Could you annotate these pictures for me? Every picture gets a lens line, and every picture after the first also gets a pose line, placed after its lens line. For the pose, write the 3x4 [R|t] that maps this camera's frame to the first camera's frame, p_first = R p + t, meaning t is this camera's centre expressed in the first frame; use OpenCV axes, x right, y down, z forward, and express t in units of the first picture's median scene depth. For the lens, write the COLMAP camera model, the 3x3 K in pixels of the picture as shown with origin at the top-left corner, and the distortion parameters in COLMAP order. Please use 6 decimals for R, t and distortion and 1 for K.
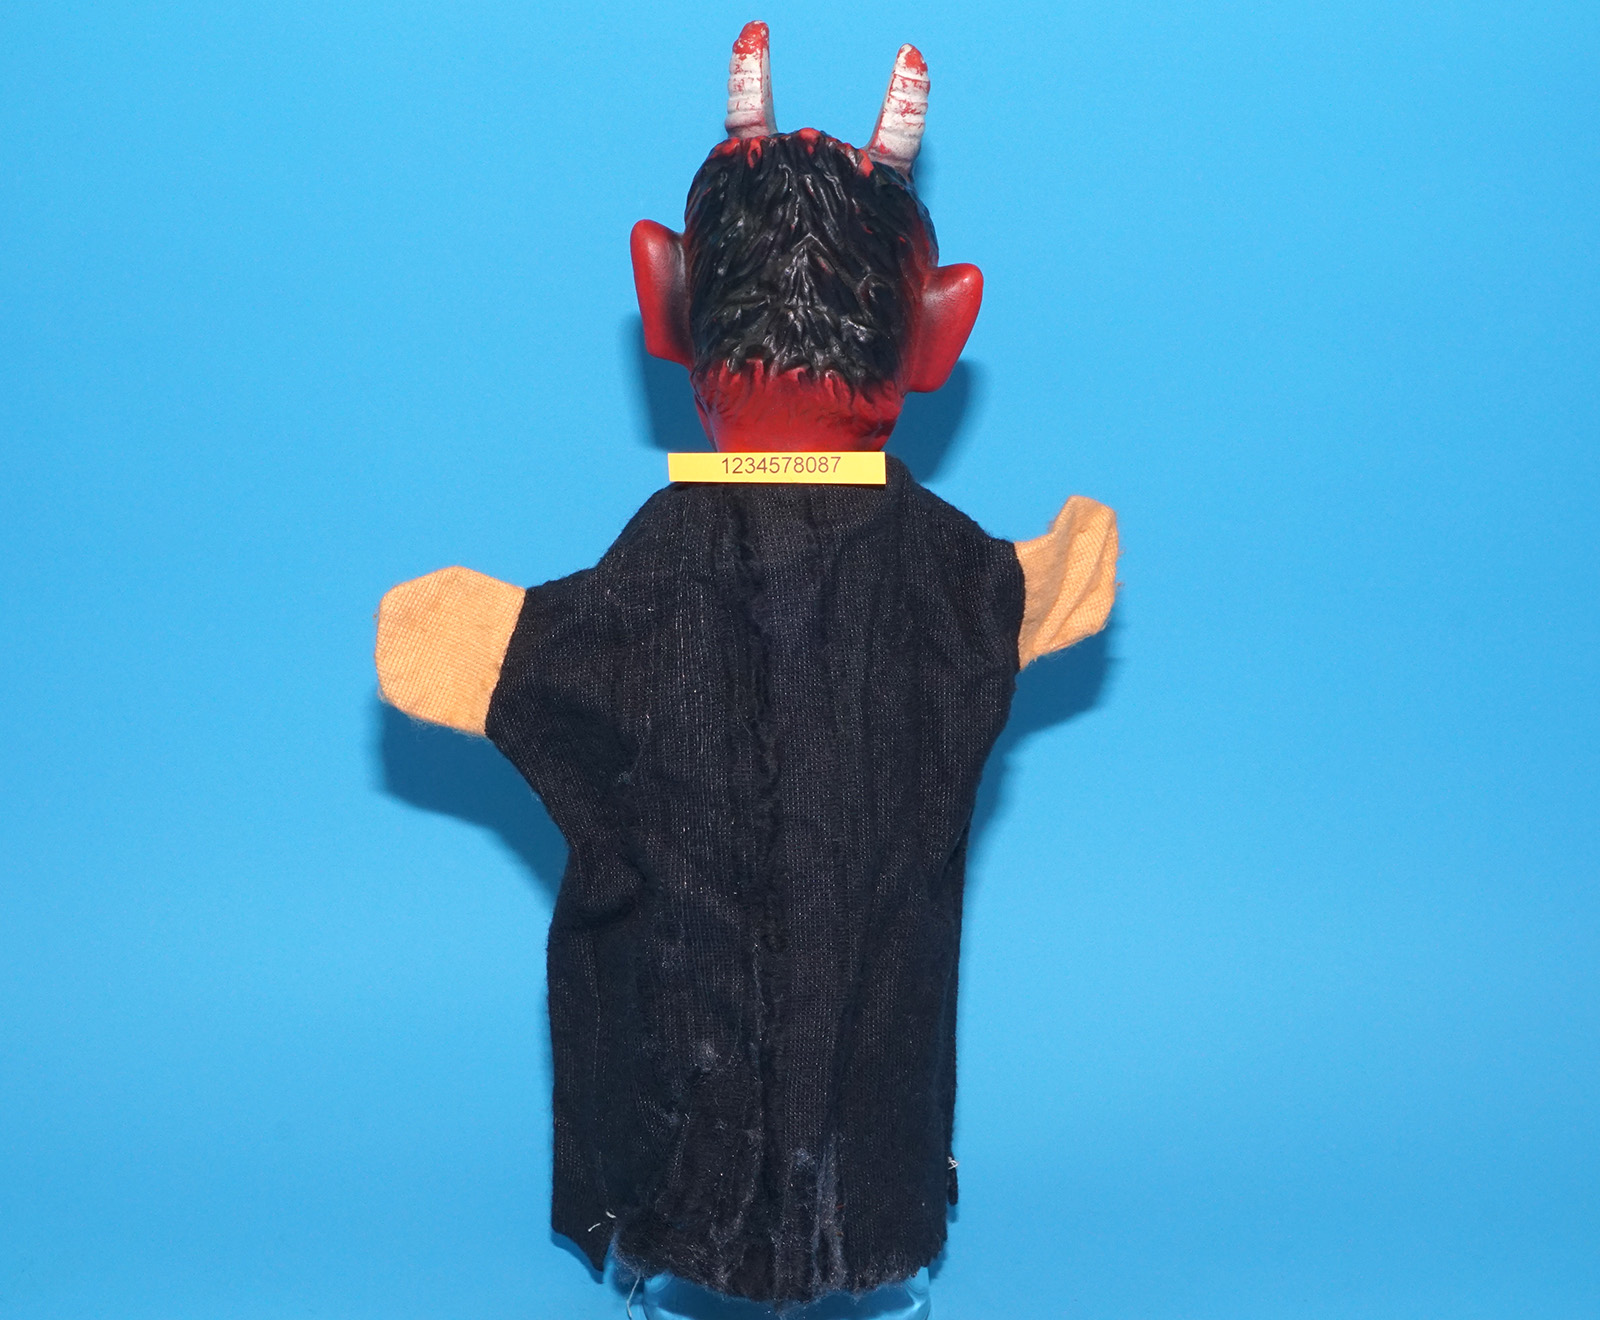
lens RADIAL K [[2855.2, 0, 706.9], [0, 2855.2, 660.0], [0, 0, 1]] dist [-0.031870, 0.270421]
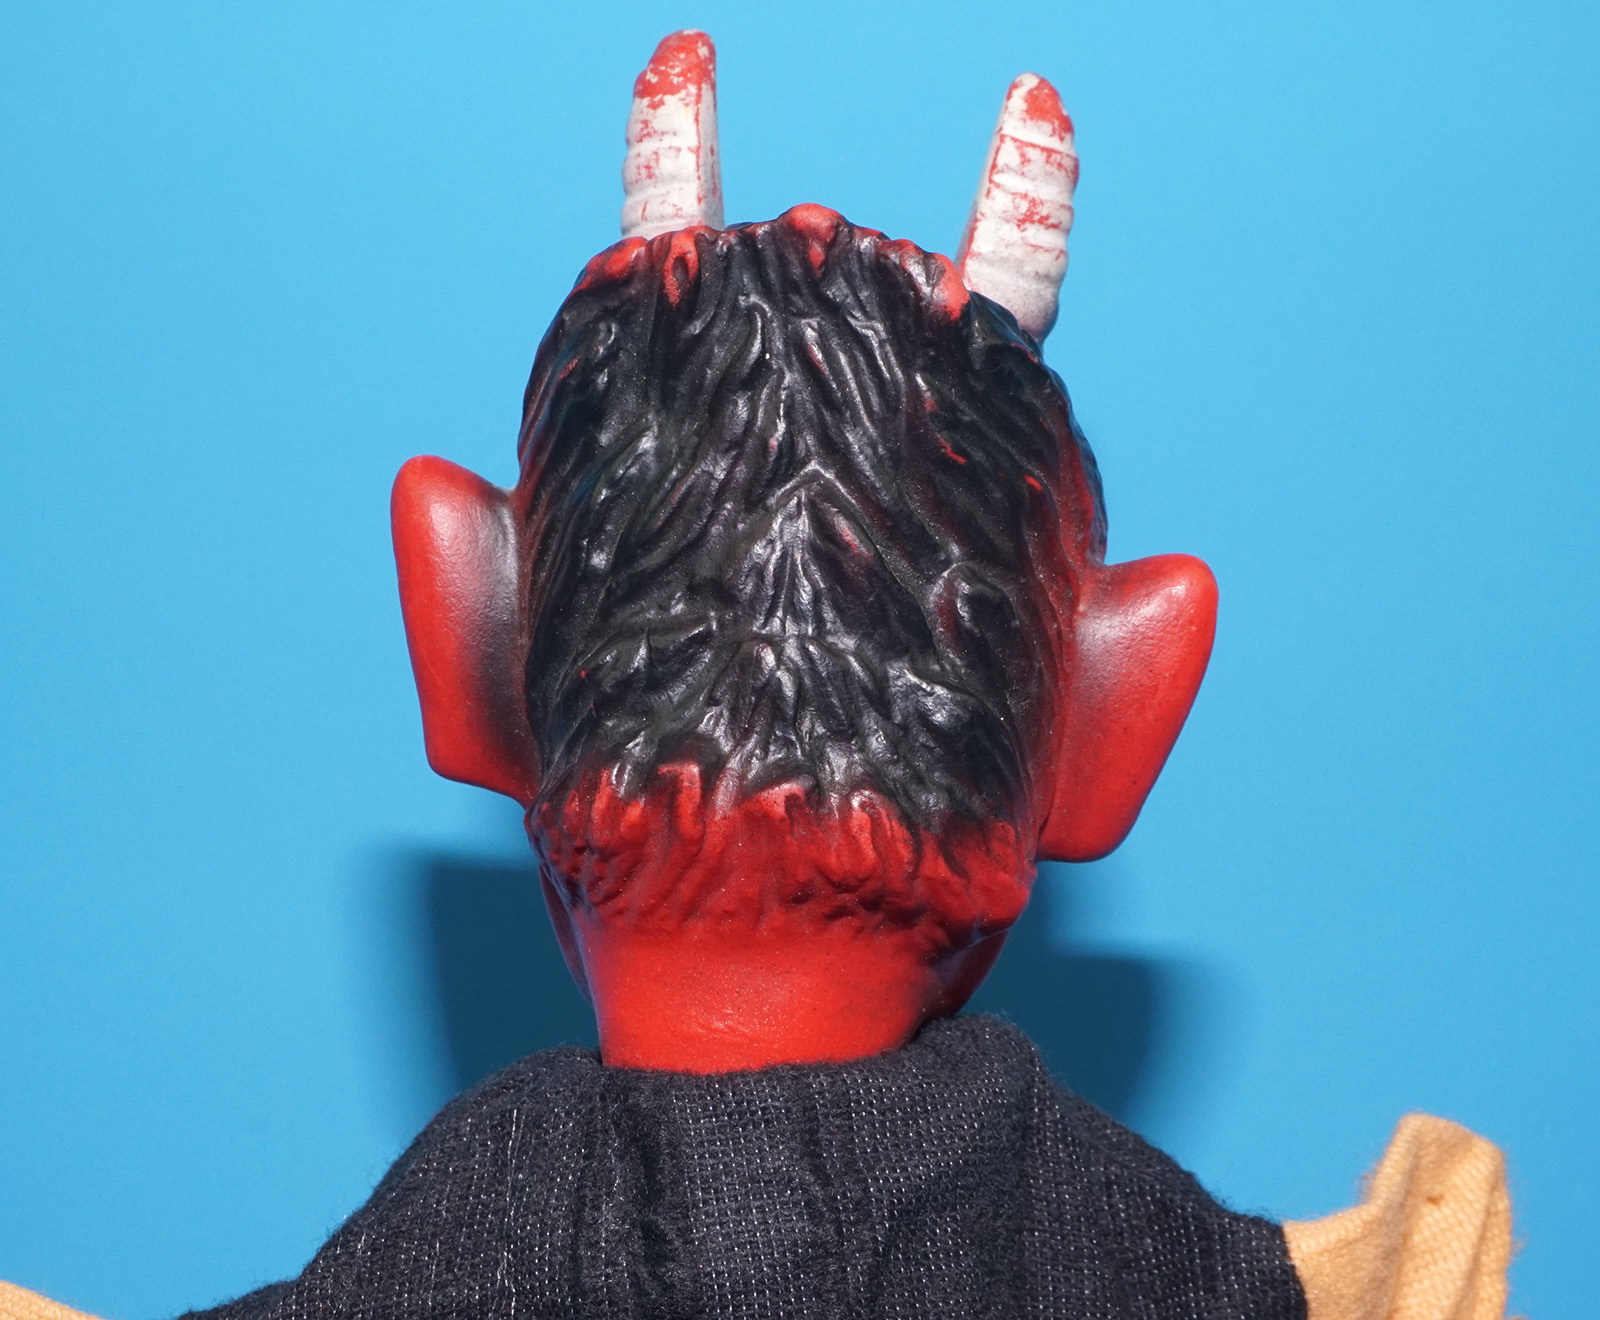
lens RADIAL K [[2855.2, 0, 706.9], [0, 2855.2, 660.0], [0, 0, 1]] dist [-0.031870, 0.270421]
pose [[0.999687, 0.008550, 0.023502, 0.010949], [-0.002762, 0.971736, -0.236053, -0.023249], [-0.024856, 0.235914, 0.971456, 0.598597]]
